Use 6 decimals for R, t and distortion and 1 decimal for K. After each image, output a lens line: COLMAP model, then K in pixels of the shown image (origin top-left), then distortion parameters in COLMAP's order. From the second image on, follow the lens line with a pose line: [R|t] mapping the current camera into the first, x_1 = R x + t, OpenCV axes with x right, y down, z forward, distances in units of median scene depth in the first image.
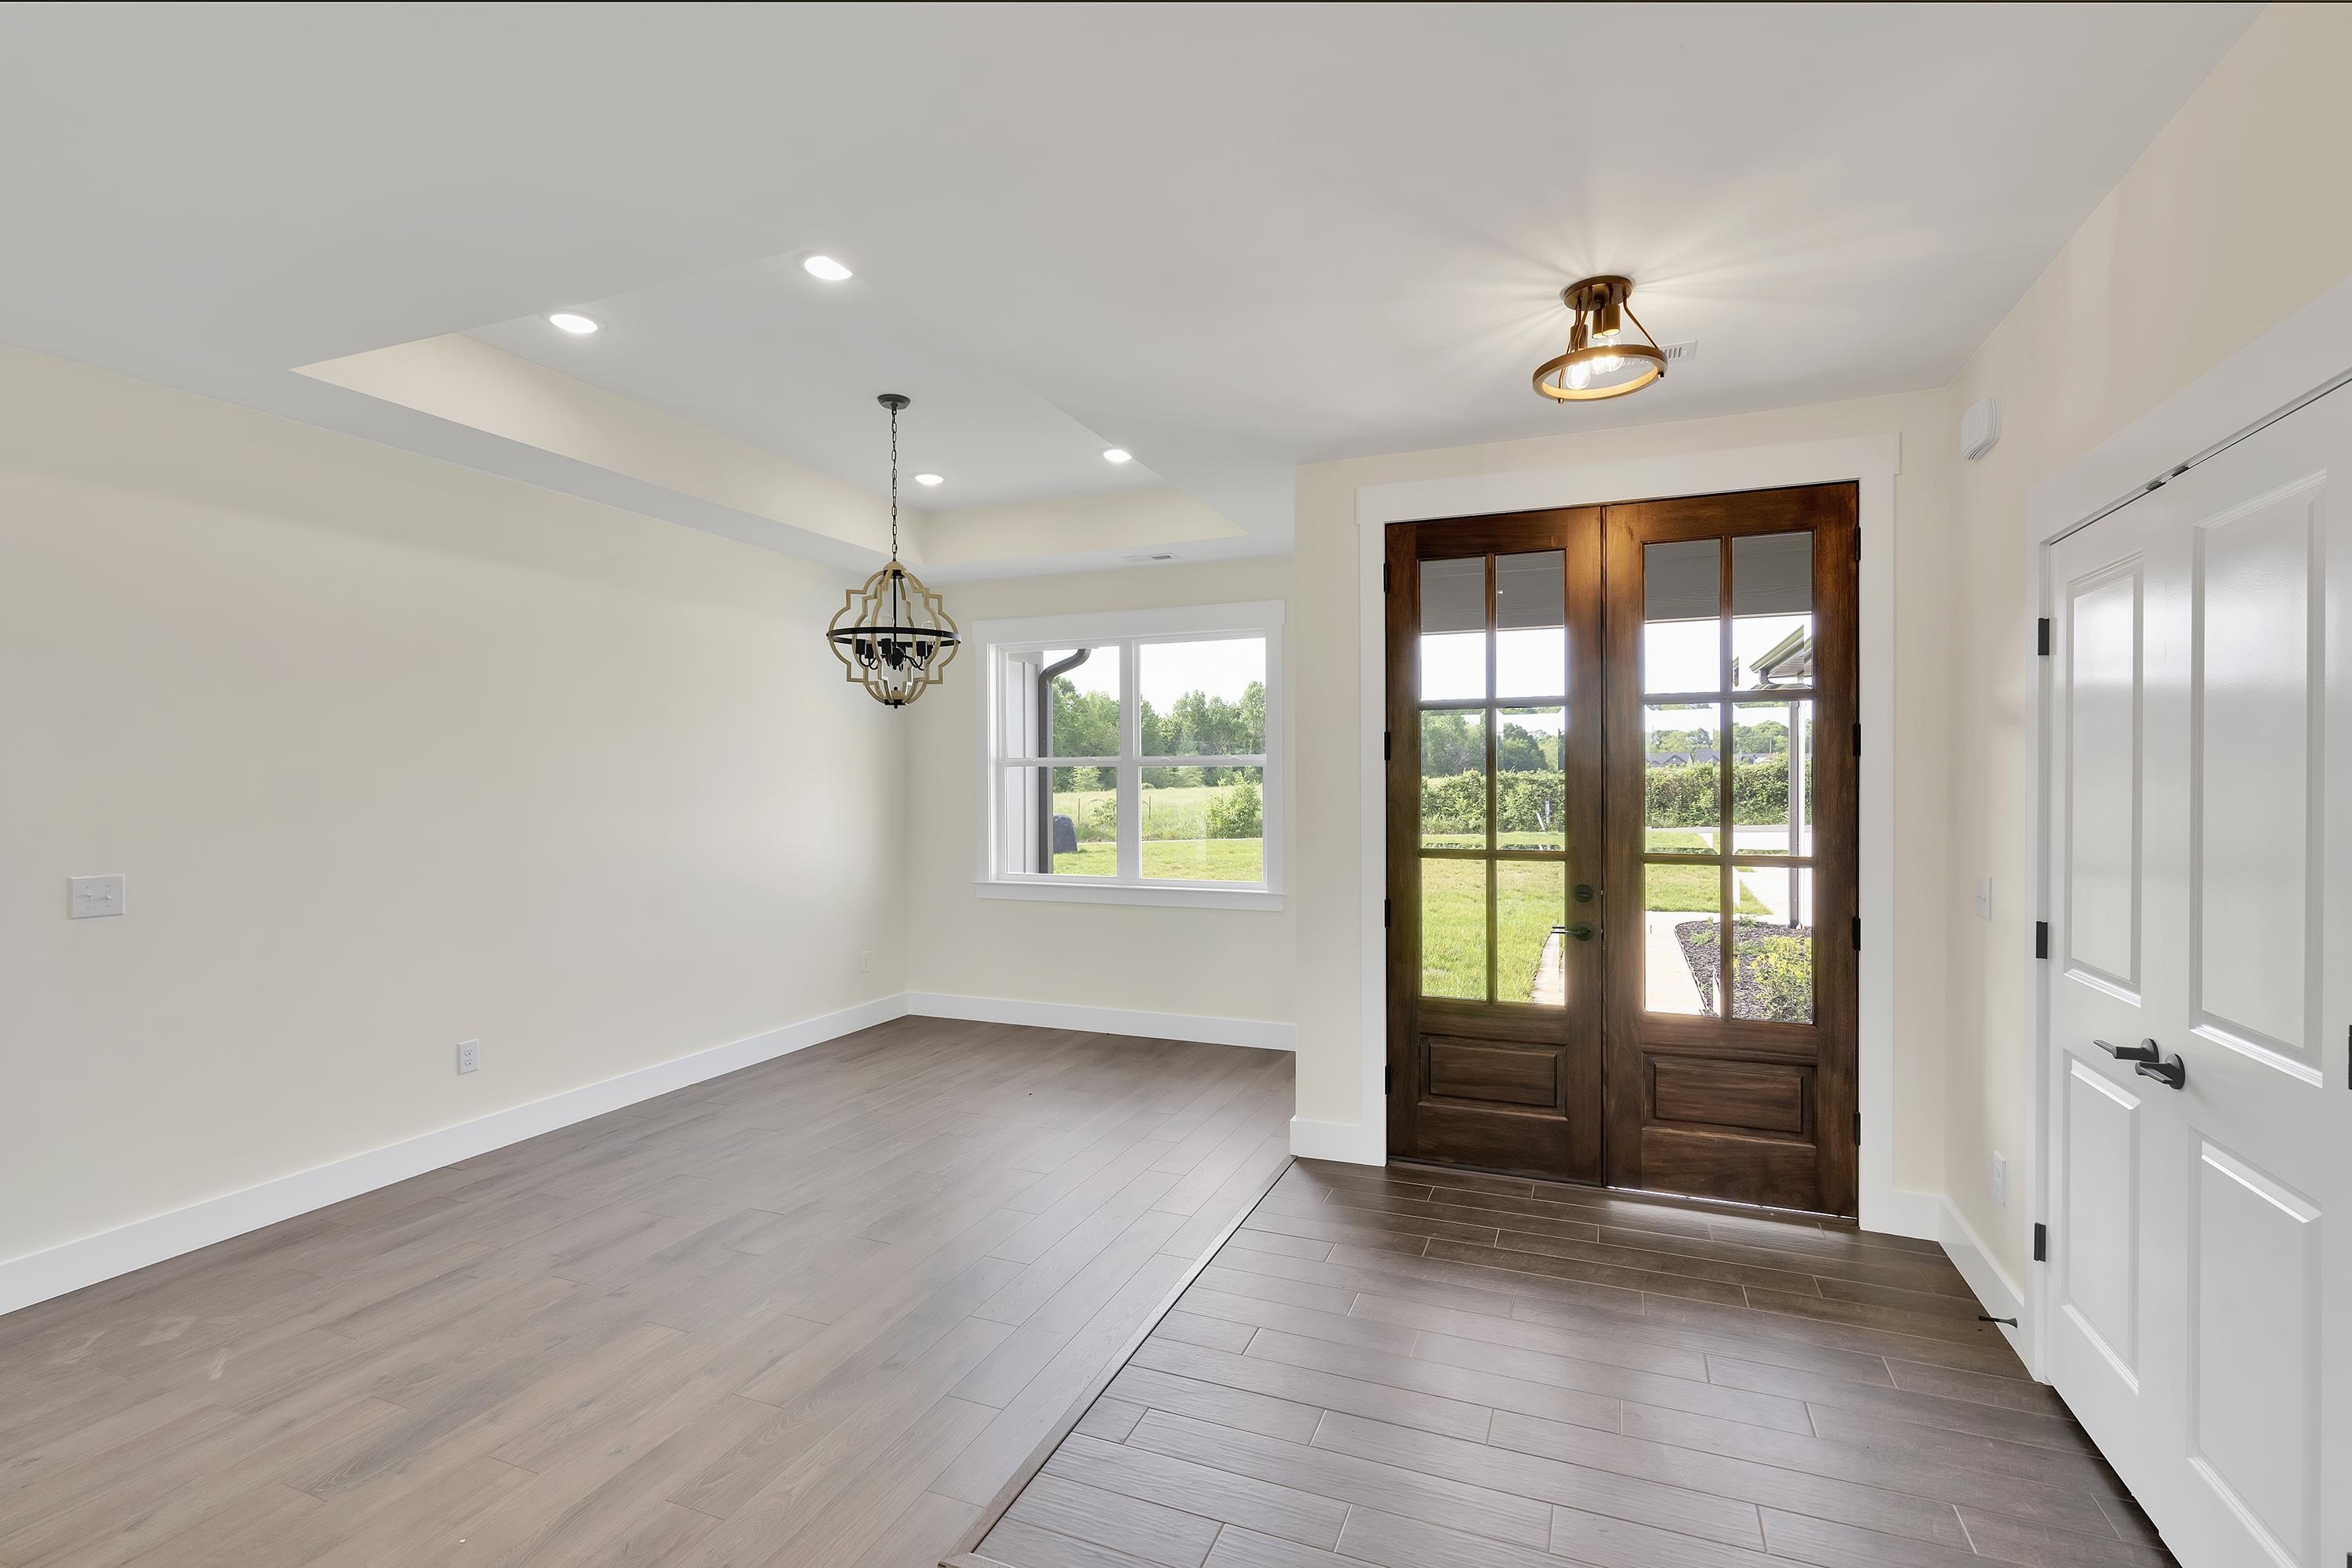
lens RADIAL K [[1080.4, 0, 1178.1], [0, 1080.4, 778.6], [0, 0, 1]] dist [-0.004662, 0.000199]
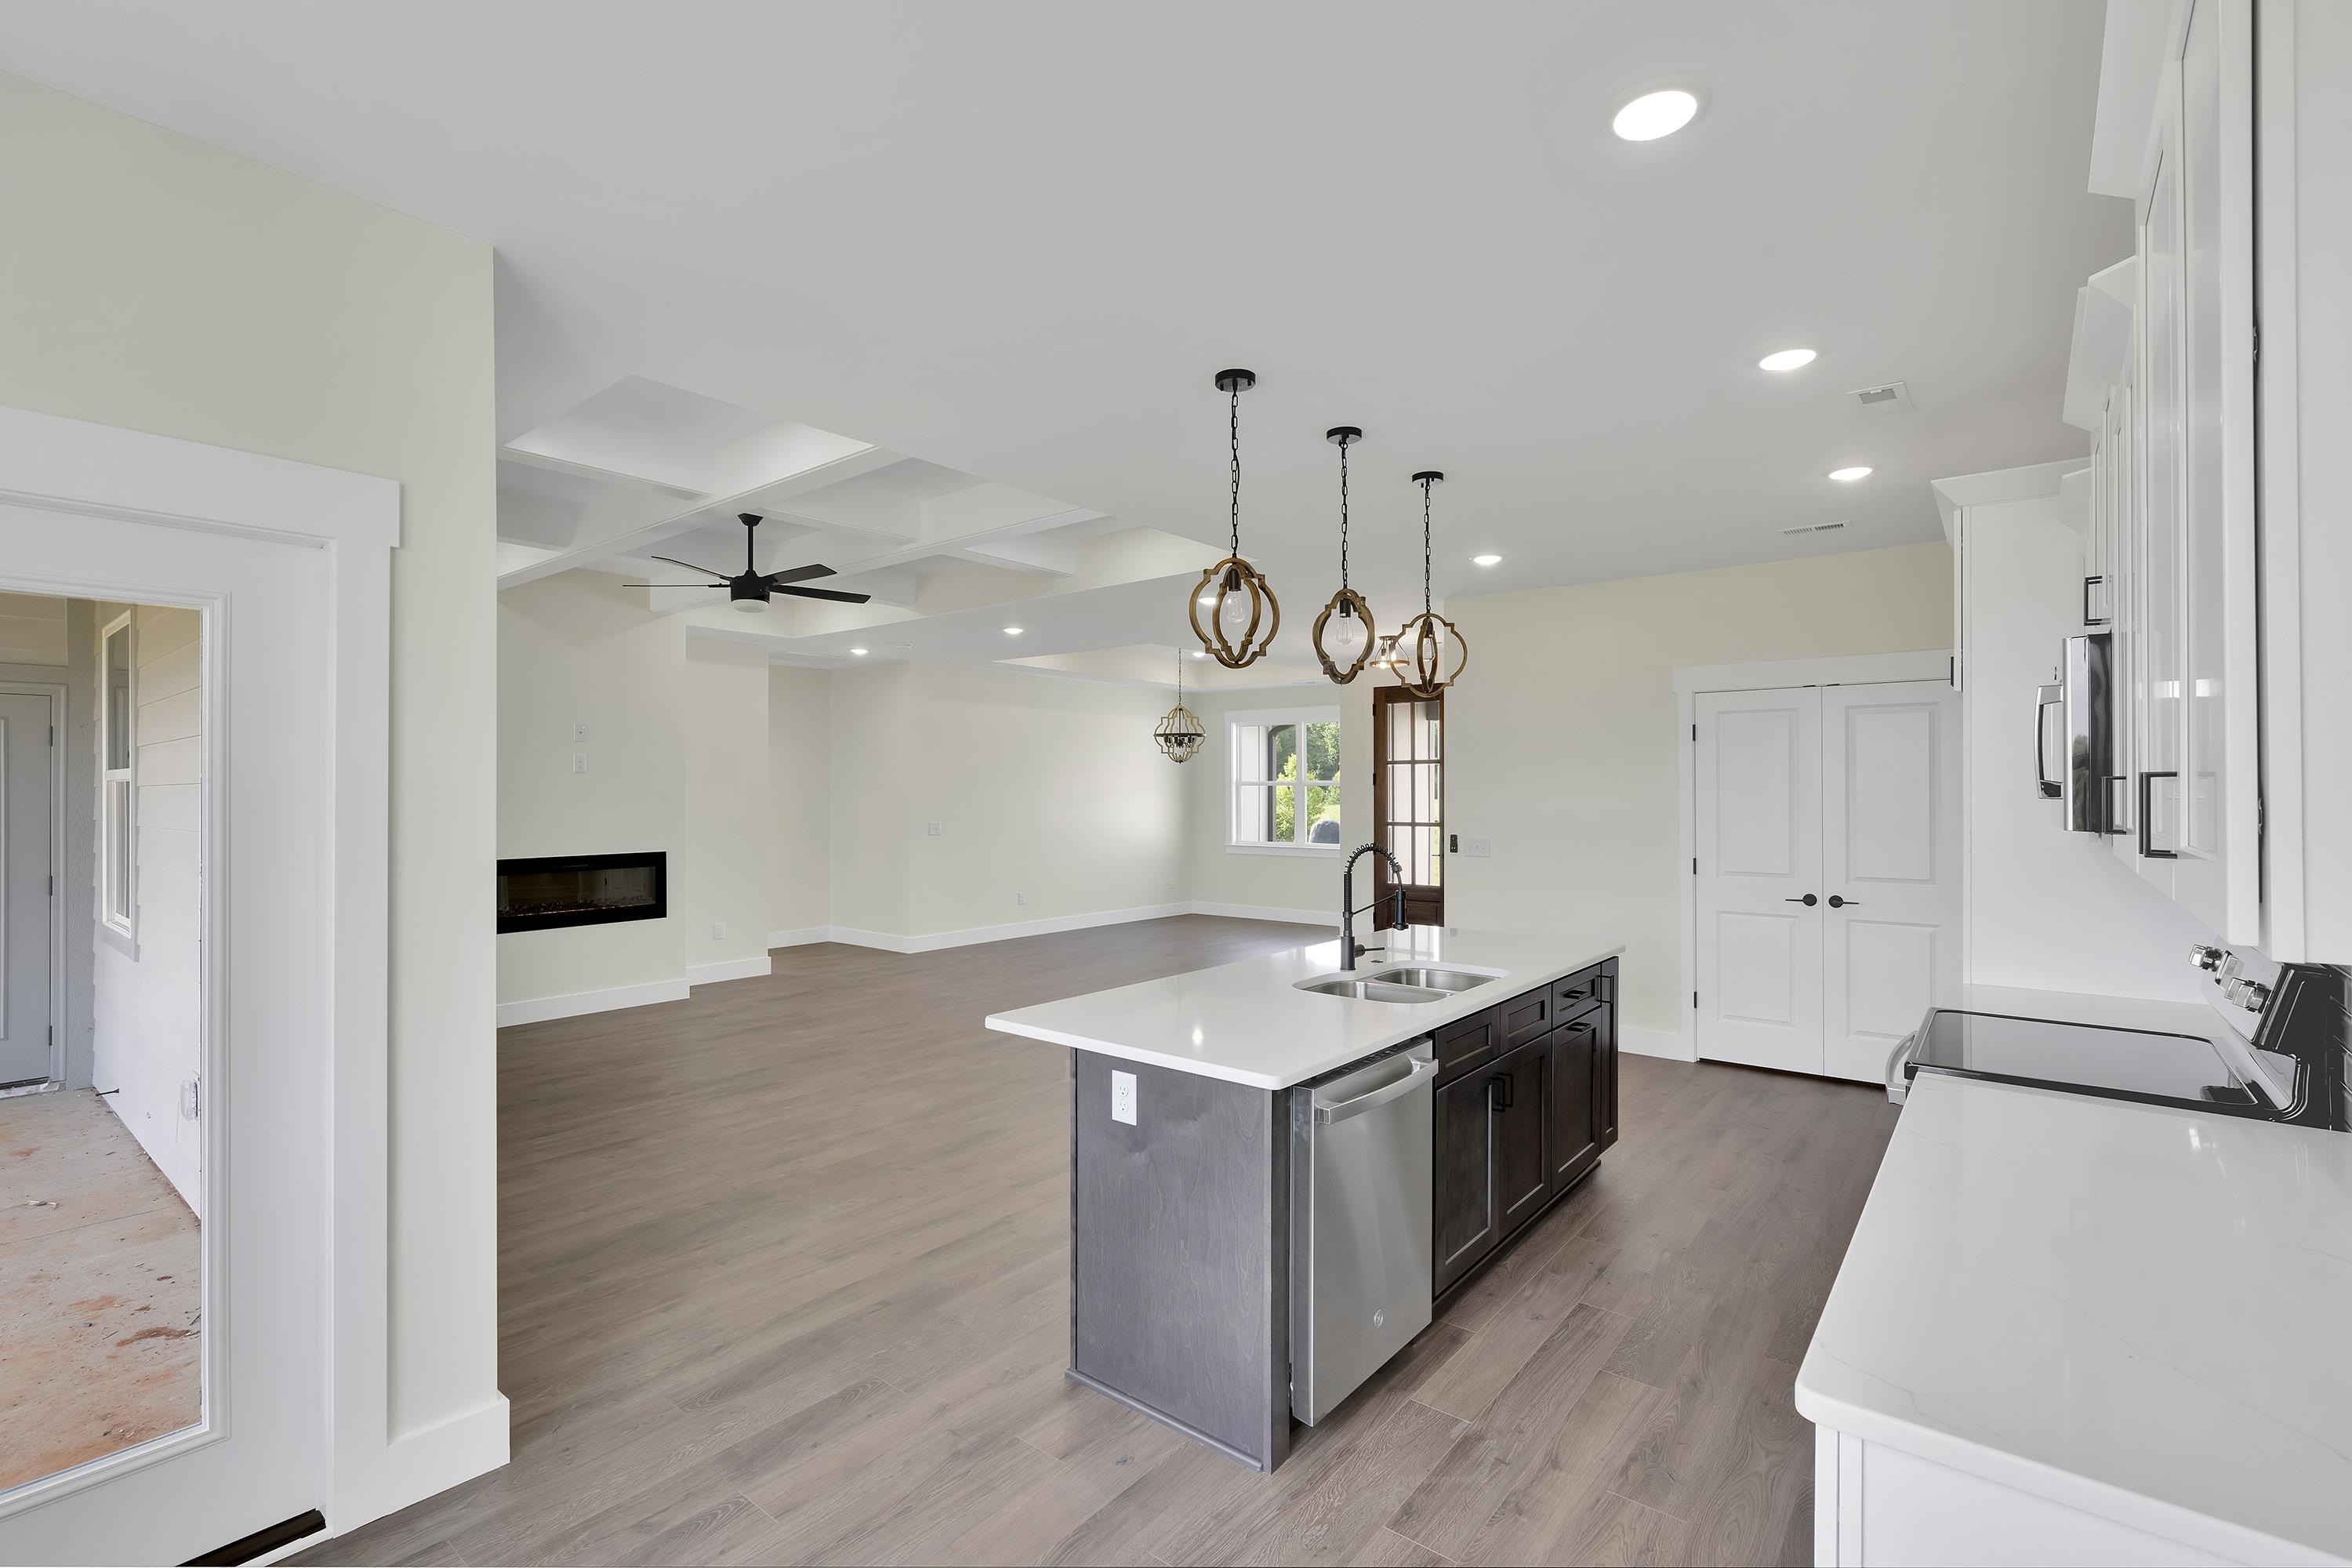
lens RADIAL K [[1080.4, 0, 1173.7], [0, 1080.4, 784.9], [0, 0, 1]] dist [-0.004662, 0.000199]
pose [[0.957834, 0.000061, -0.287321, 0.426636], [-0.001880, 0.999980, -0.006054, -0.001721], [0.287314, 0.006339, 0.957815, -1.345856]]
